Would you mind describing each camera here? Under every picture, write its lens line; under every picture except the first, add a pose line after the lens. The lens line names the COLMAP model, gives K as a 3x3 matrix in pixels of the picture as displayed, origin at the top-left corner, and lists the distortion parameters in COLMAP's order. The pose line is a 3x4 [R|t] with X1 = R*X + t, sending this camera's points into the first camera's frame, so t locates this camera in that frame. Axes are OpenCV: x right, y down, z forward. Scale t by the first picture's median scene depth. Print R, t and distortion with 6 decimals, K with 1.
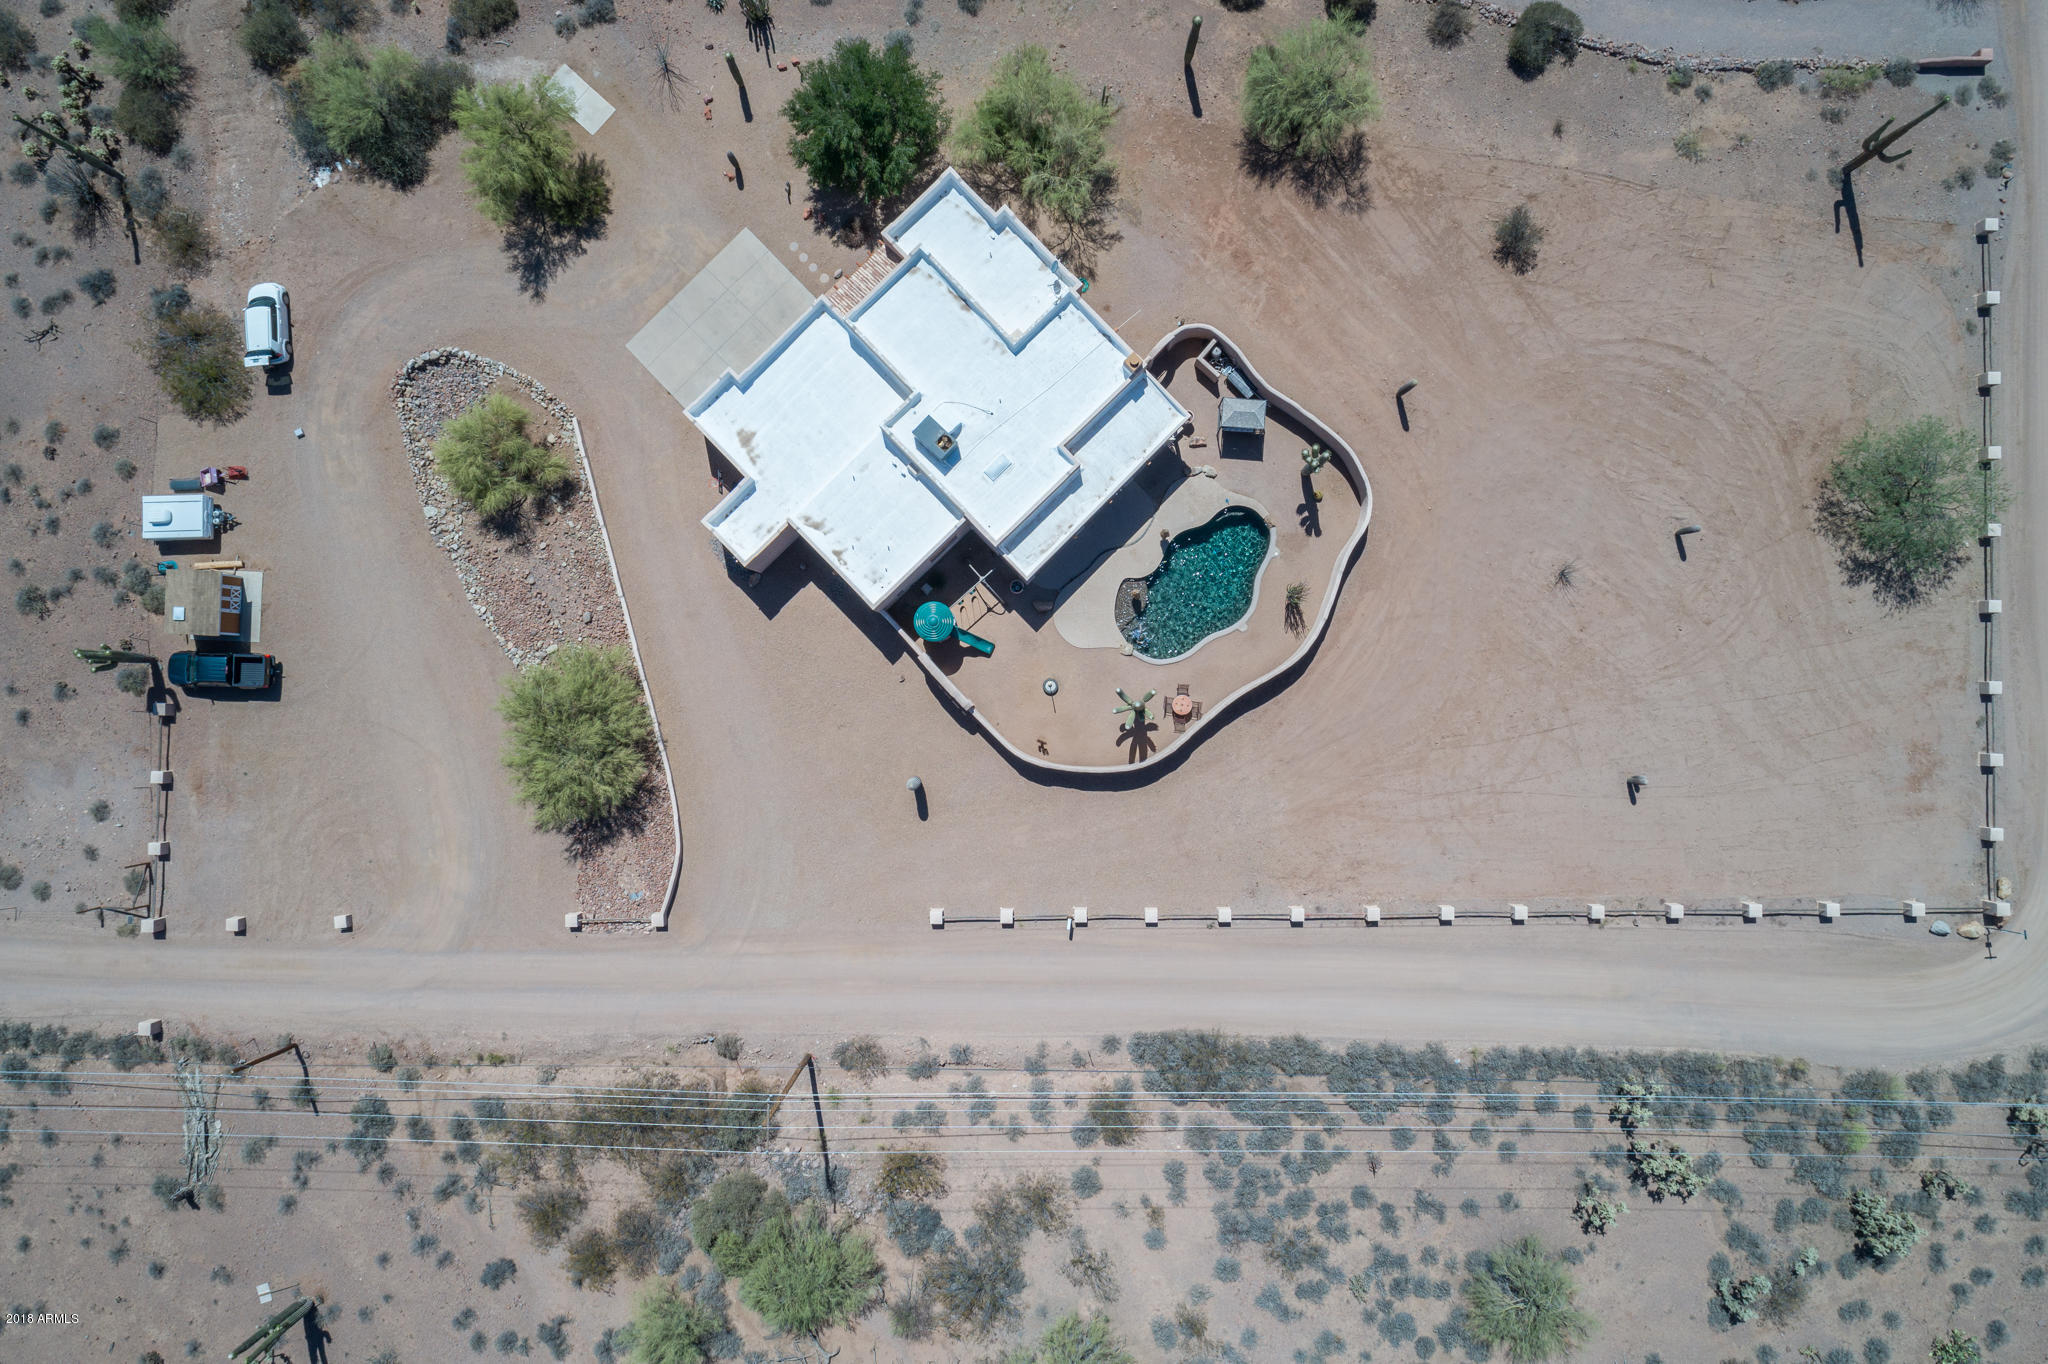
lens RADIAL K [[1376.2, 0, 1024.0], [0, 1376.2, 682.0], [0, 0, 1]] dist [-0.000866, 0.002923]
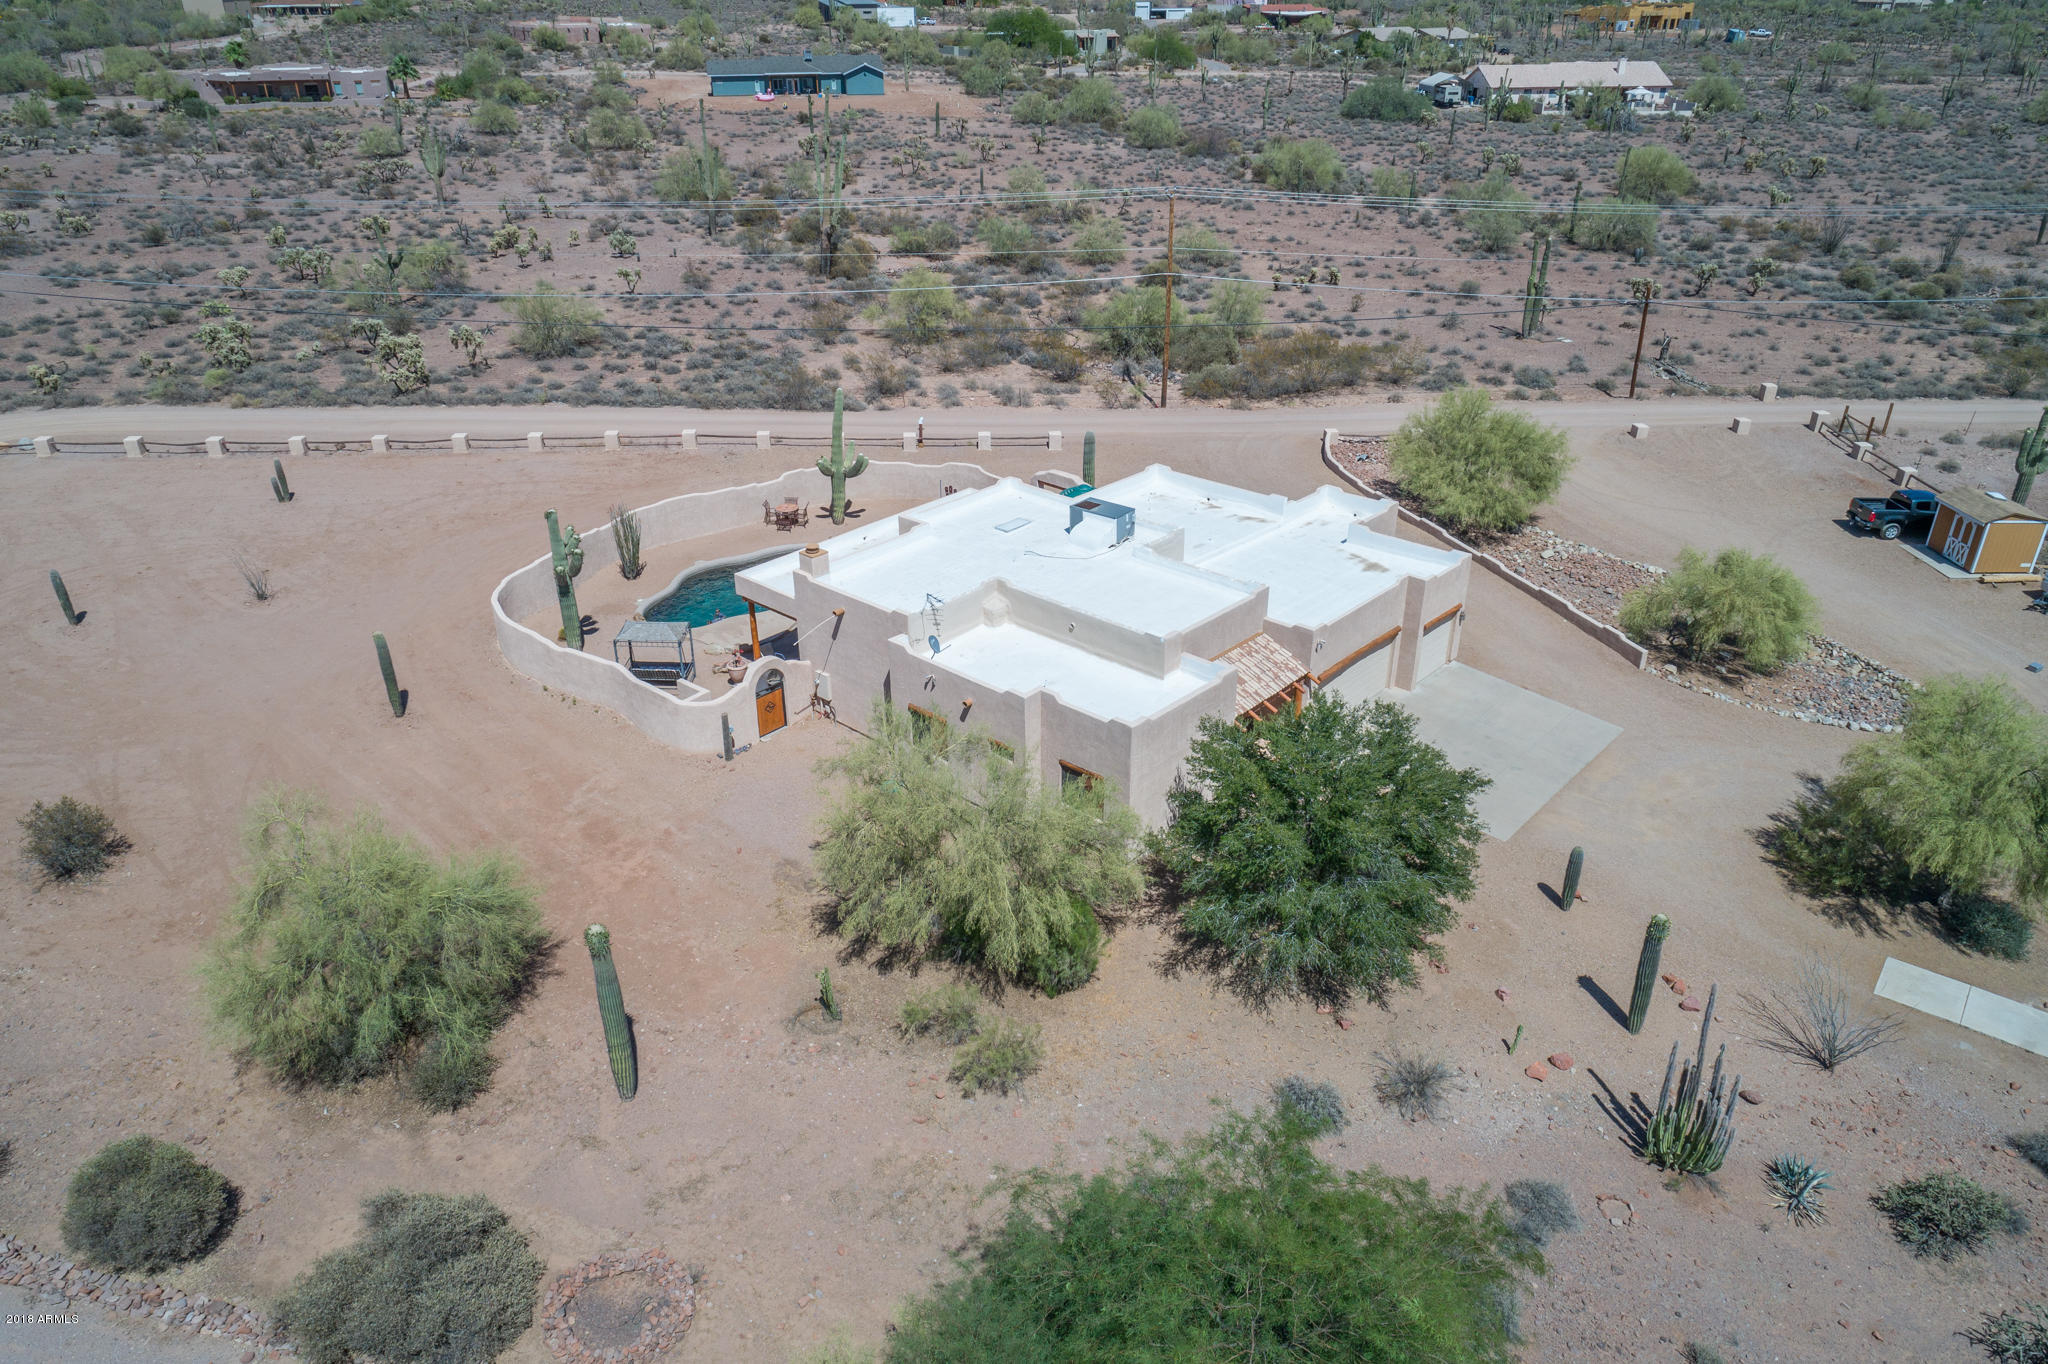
lens RADIAL K [[1377.3, 0, 1024.0], [0, 1377.3, 682.0], [0, 0, 1]] dist [-0.007630, 0.011045]
pose [[-0.998358, 0.033730, -0.046289, 0.013400], [-0.056575, -0.454903, 0.888742, -0.787661], [0.008920, 0.889902, 0.456064, 0.701431]]
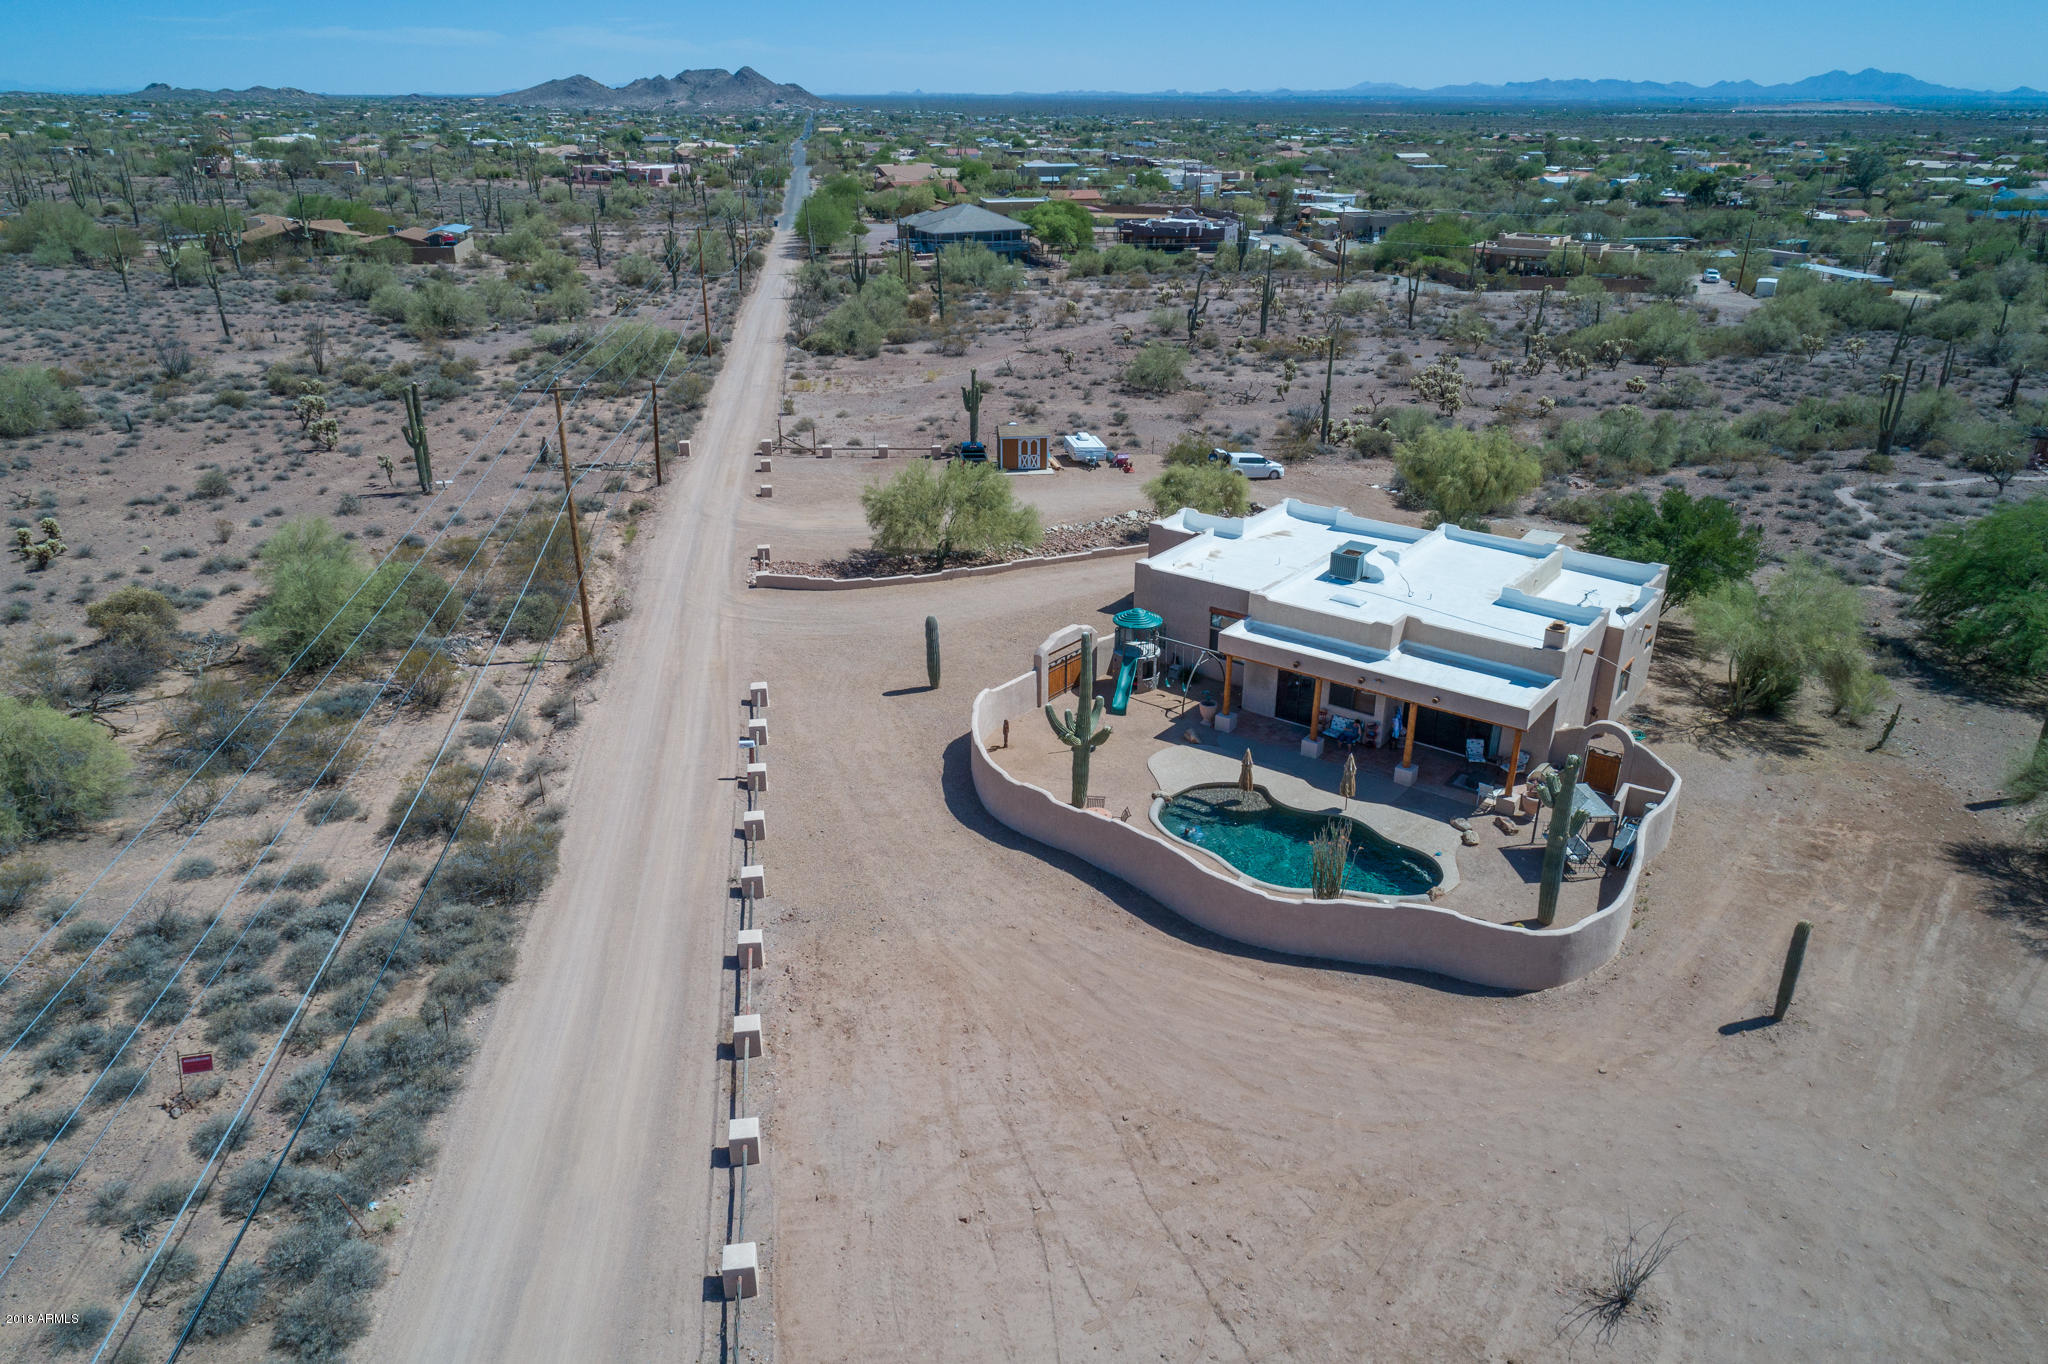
lens RADIAL K [[1376.2, 0, 1024.0], [0, 1376.2, 682.0], [0, 0, 1]] dist [-0.000866, 0.002923]
pose [[0.149050, 0.397988, -0.905201, 0.645426], [-0.988826, 0.057616, -0.137487, 0.130670], [-0.002564, 0.915580, 0.402129, 0.685727]]
